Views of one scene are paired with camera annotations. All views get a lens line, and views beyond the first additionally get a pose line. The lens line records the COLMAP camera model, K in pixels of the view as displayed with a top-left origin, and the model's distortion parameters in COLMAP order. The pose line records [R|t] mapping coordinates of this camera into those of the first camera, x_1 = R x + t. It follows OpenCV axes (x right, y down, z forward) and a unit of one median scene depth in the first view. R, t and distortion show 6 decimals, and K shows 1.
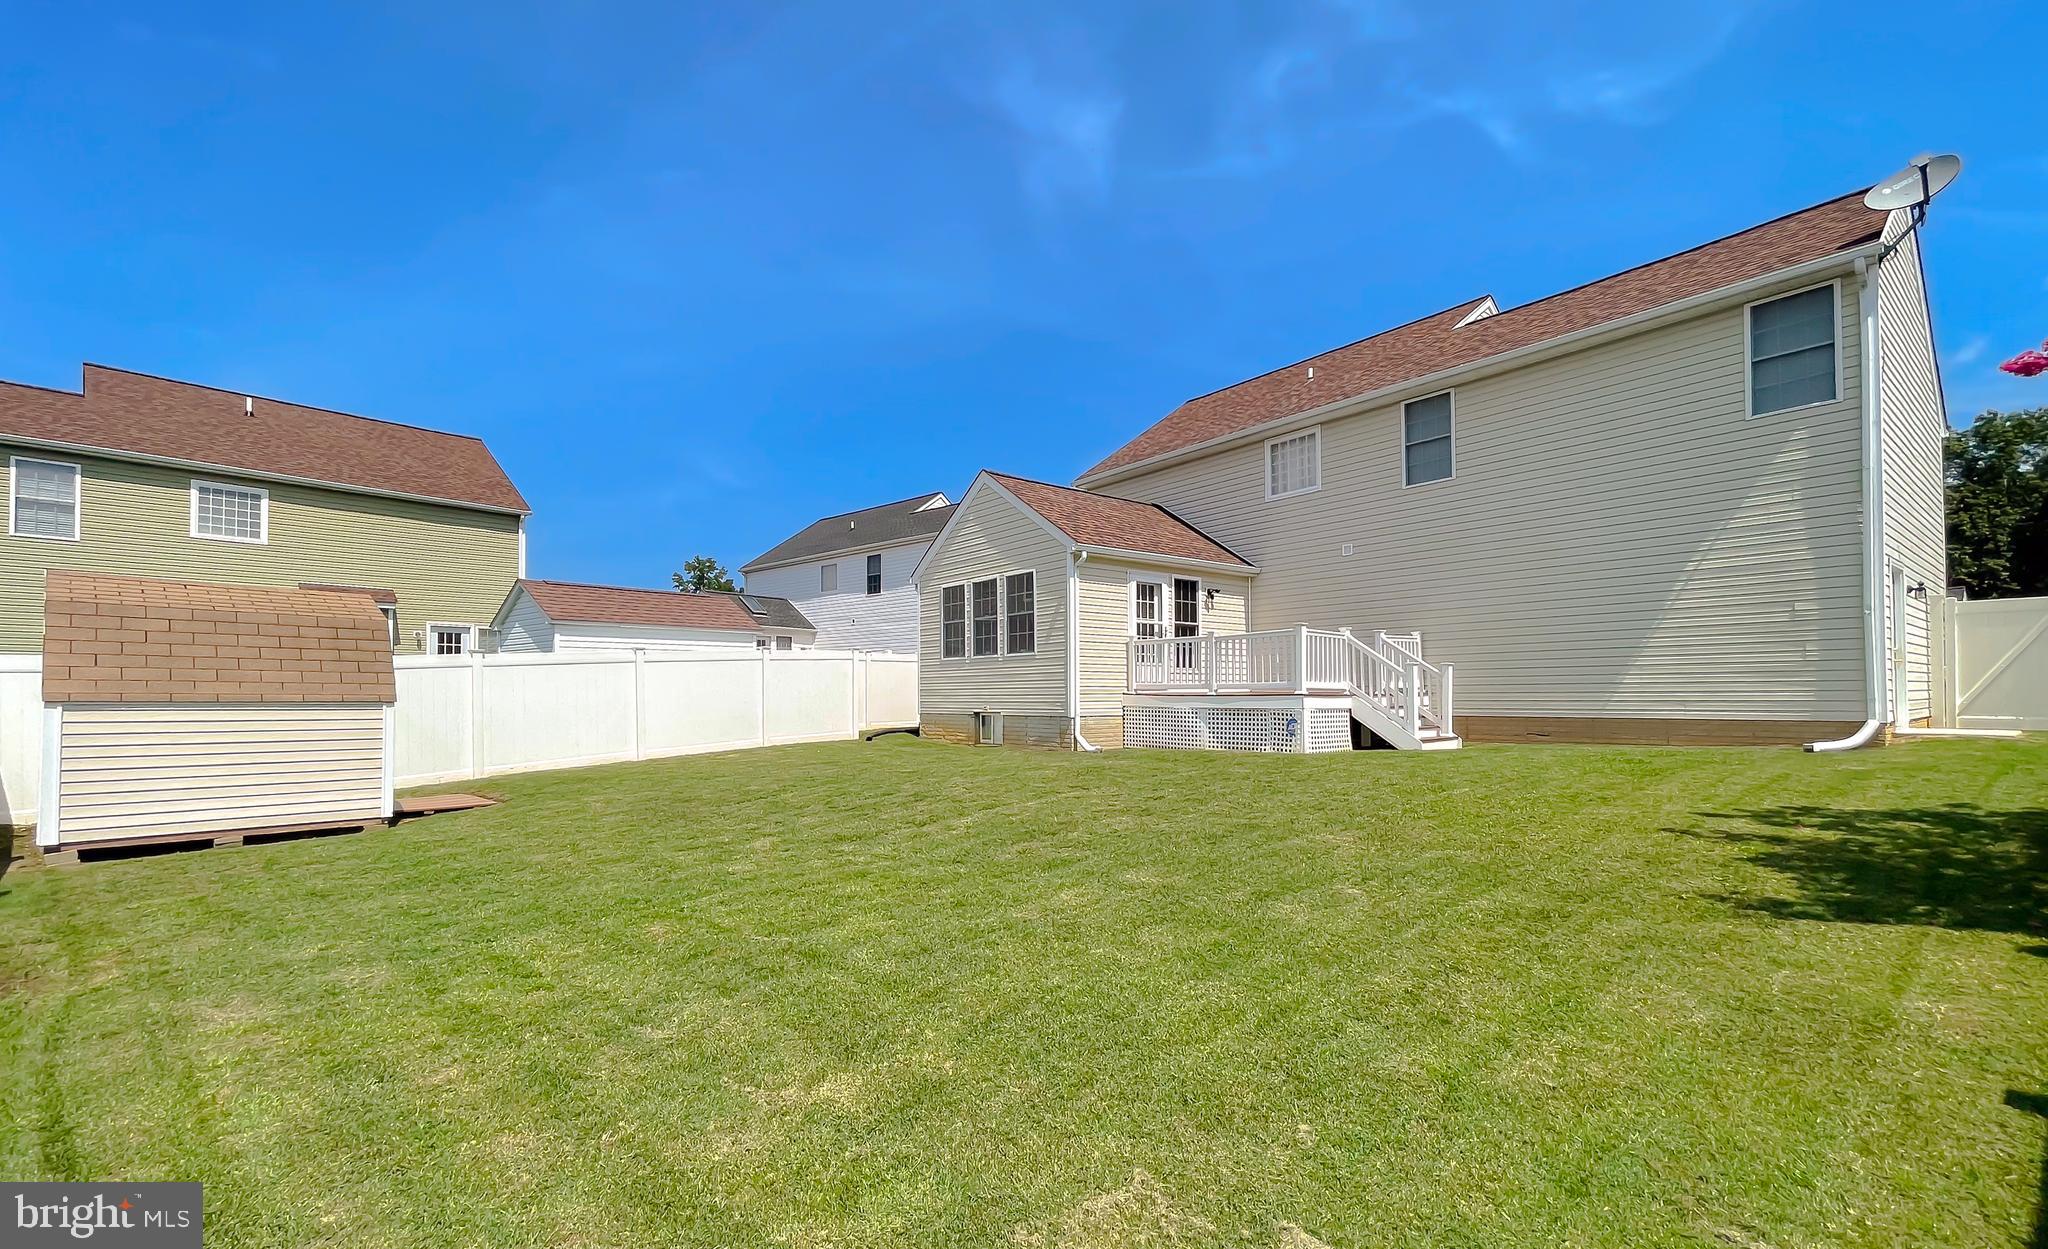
lens RADIAL K [[857.9, 0, 1020.9], [0, 857.9, 690.1], [0, 0, 1]] dist [0.002771, 0.000200]
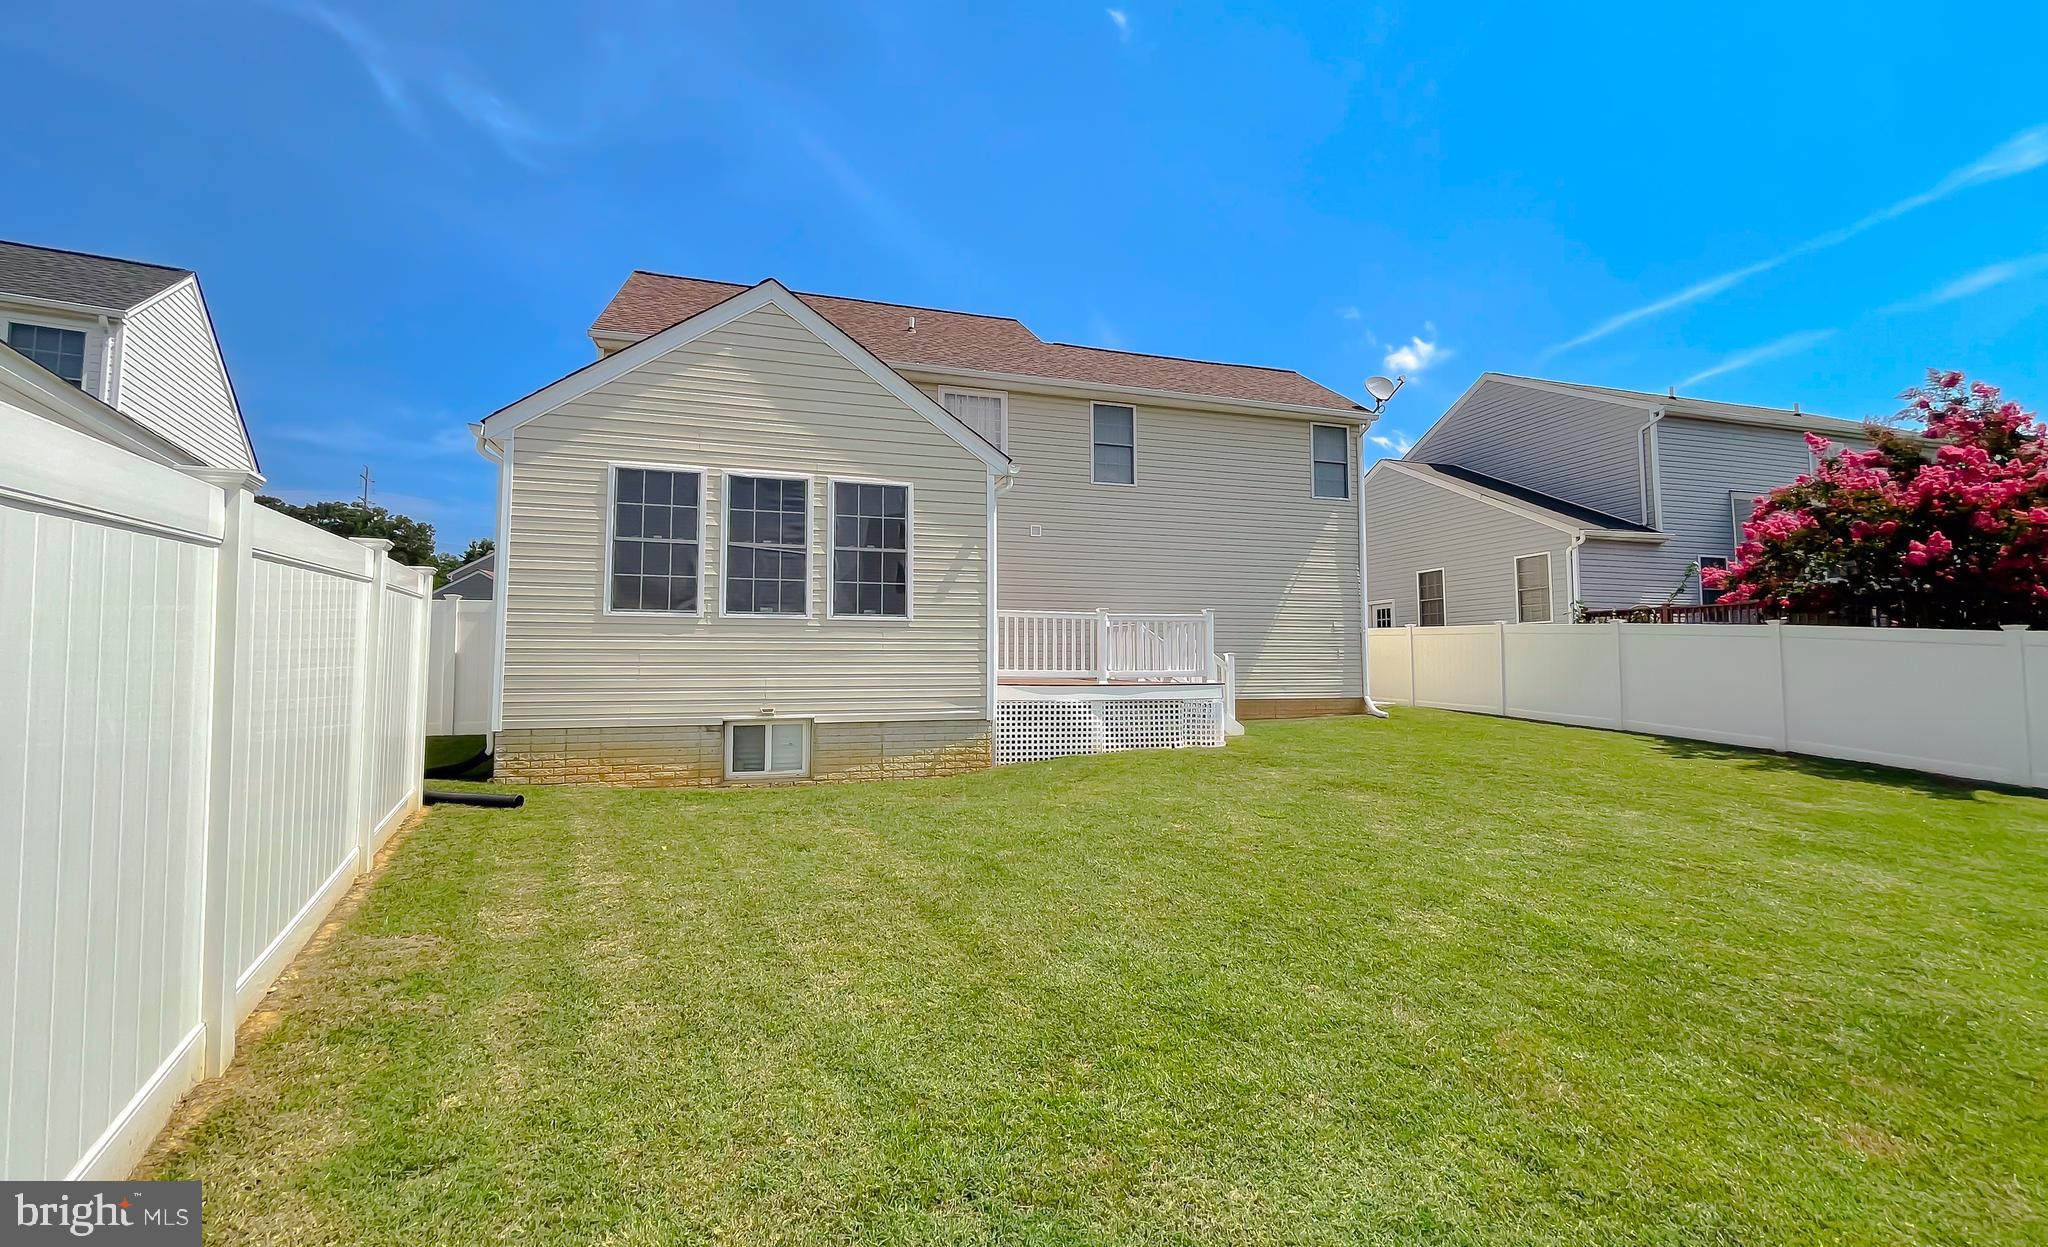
lens RADIAL K [[857.9, 0, 1029.4], [0, 857.9, 619.7], [0, 0, 1]] dist [0.002771, 0.000200]
pose [[0.346500, 0.064538, 0.935827, -0.531693], [-0.002116, 0.997682, -0.068020, -0.000355], [-0.938047, 0.021589, 0.345834, 0.710464]]
